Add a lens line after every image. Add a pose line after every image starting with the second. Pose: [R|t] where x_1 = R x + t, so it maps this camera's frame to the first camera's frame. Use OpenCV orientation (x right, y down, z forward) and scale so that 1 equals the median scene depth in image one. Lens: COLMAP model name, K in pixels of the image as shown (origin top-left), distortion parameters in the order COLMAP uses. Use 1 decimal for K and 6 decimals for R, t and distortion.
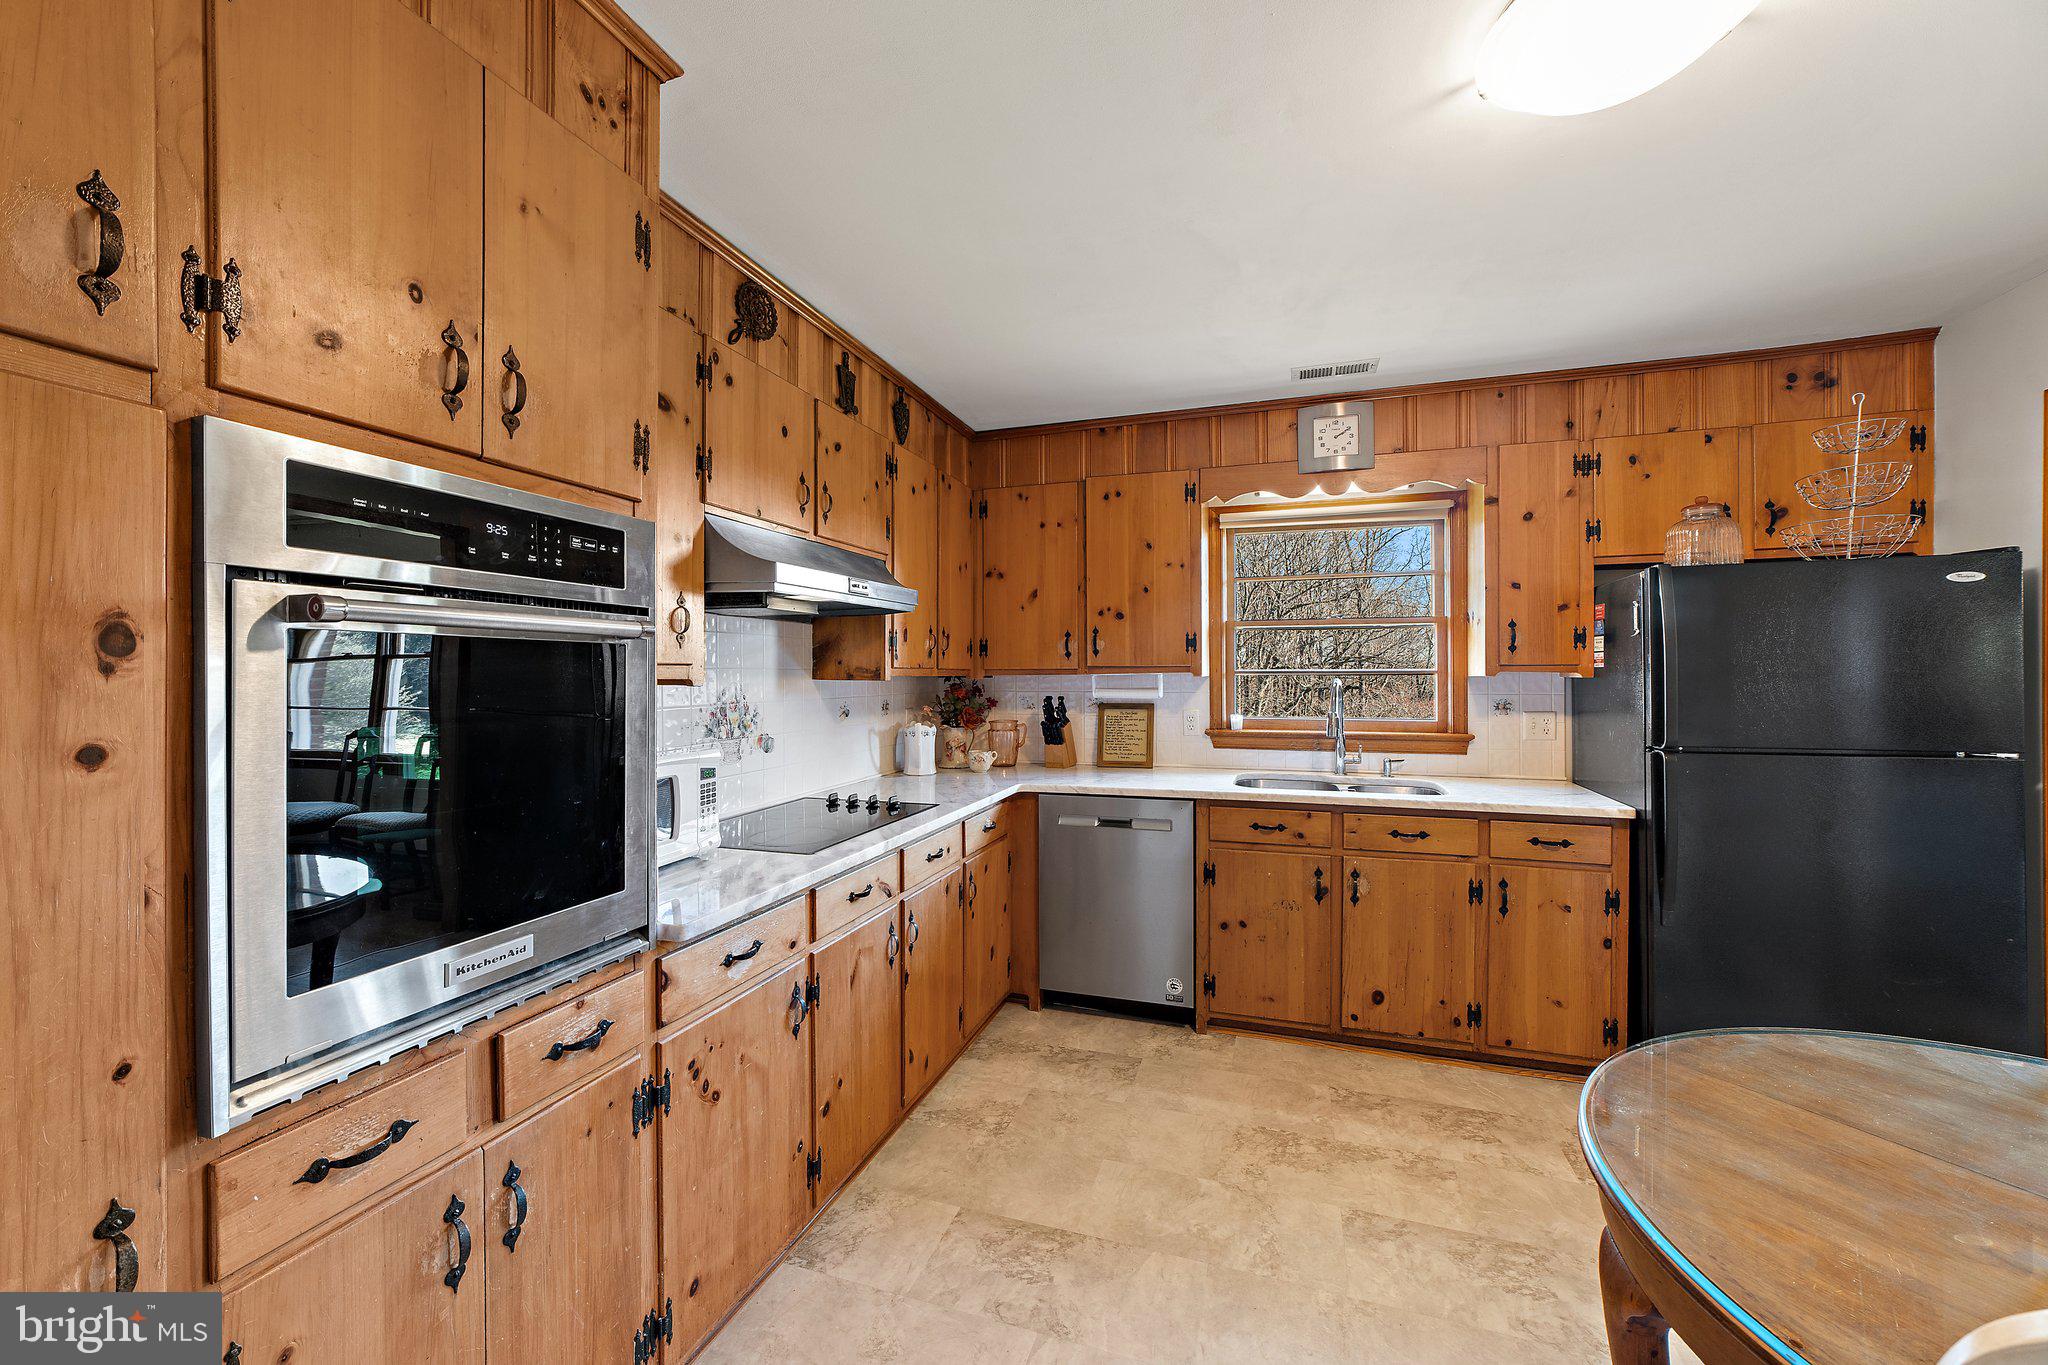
lens RADIAL K [[787.5, 0, 1025.2], [0, 787.5, 675.3], [0, 0, 1]] dist [-0.023493, 0.009452]
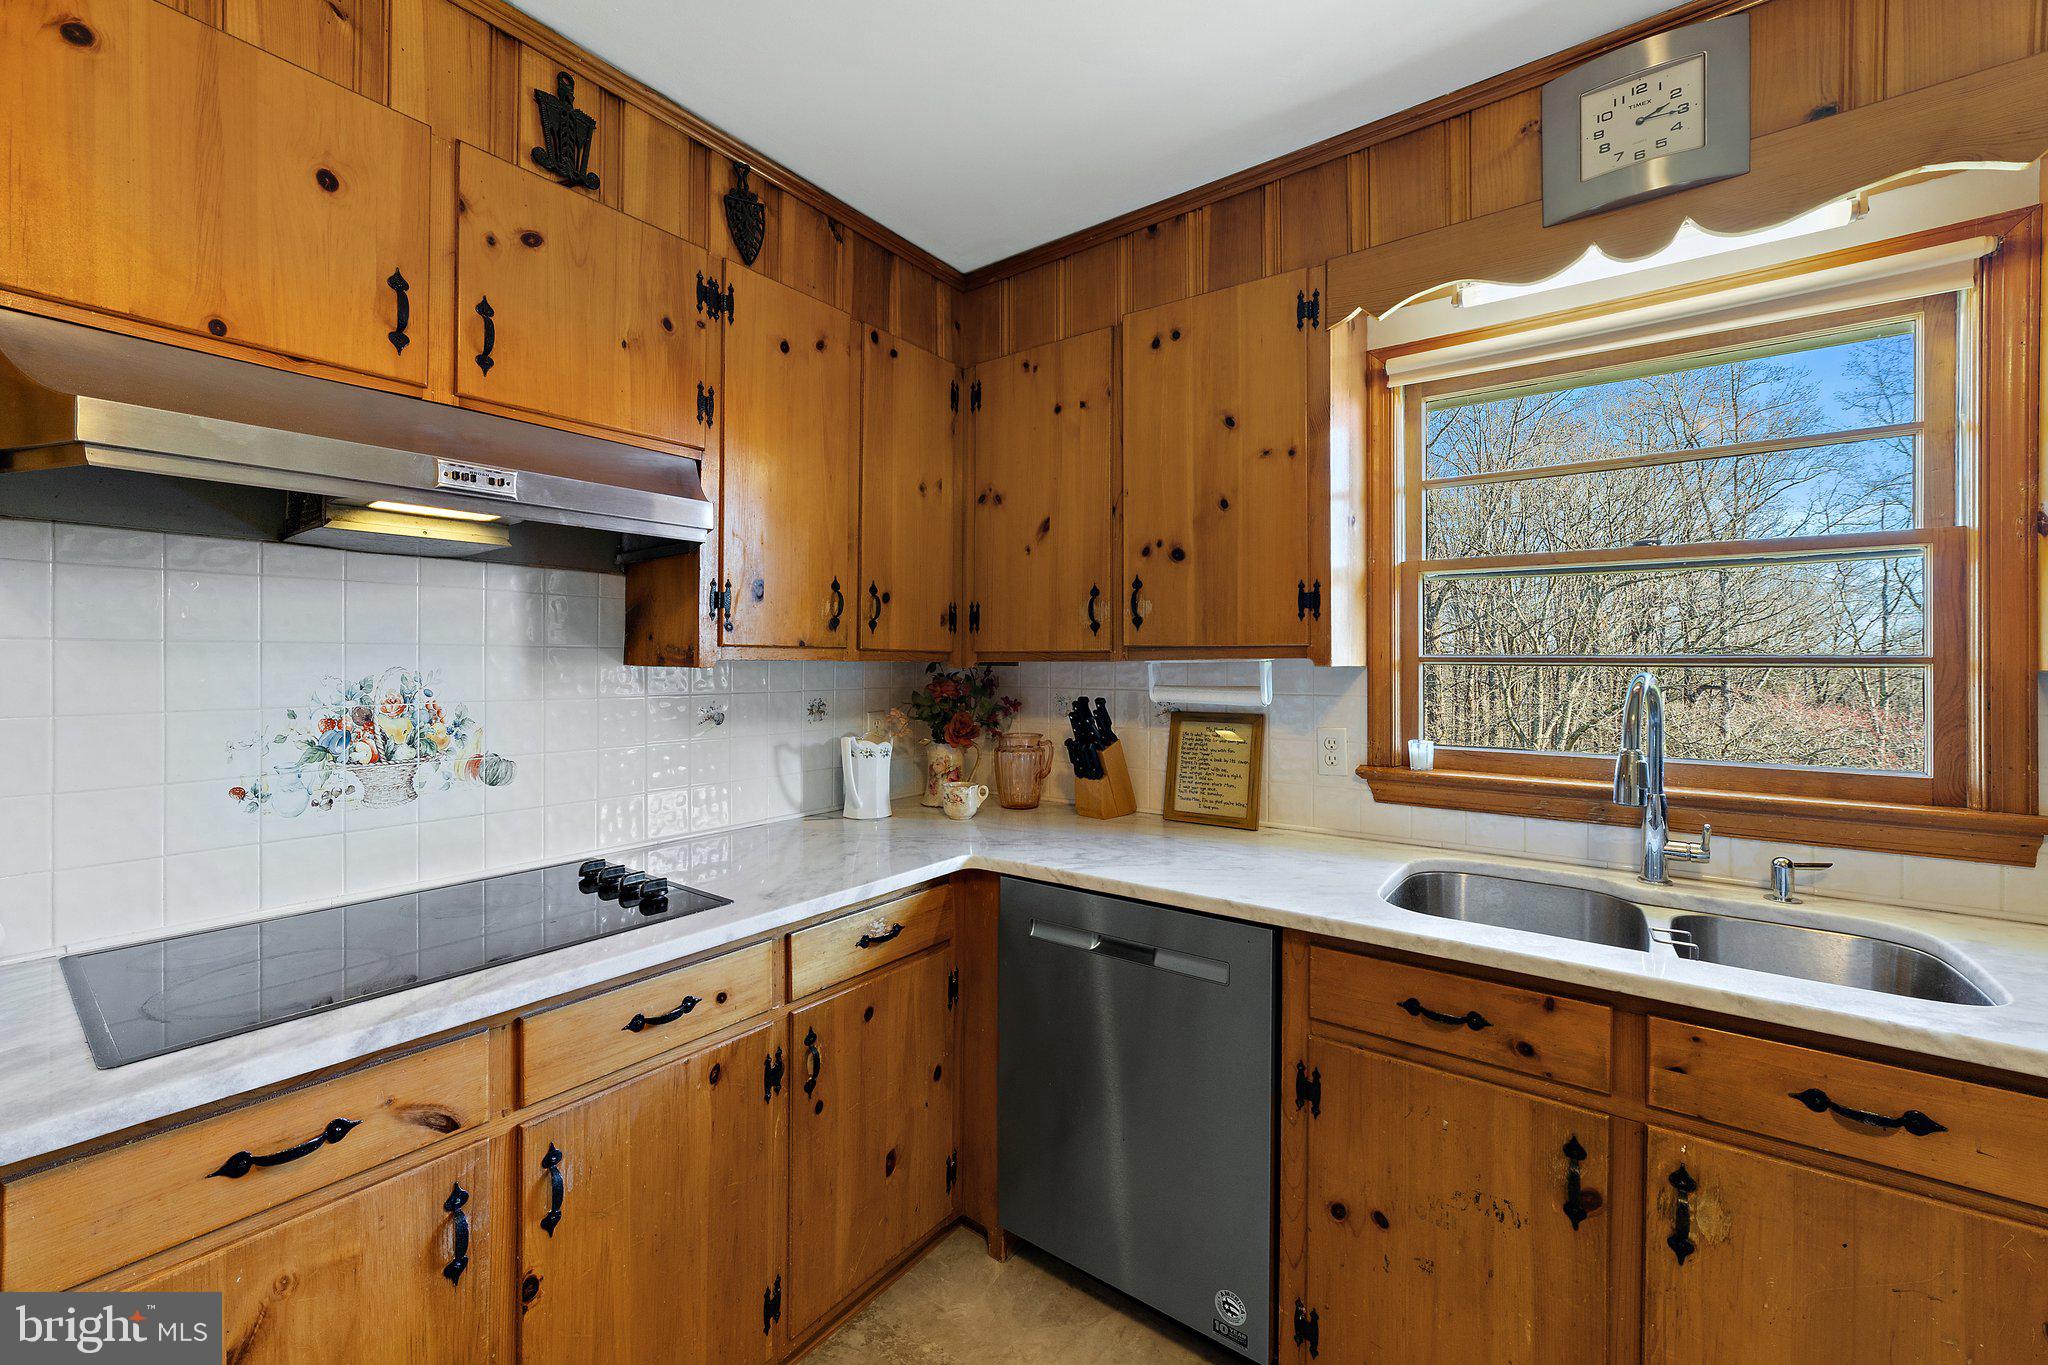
lens RADIAL K [[812.6, 0, 1010.8], [0, 812.6, 660.1], [0, 0, 1]] dist [-0.022629, 0.009142]
pose [[0.948194, 0.006362, -0.317629, 0.224550], [-0.008644, 0.999946, -0.005776, 0.002633], [0.317575, 0.008222, 0.948198, 0.504160]]
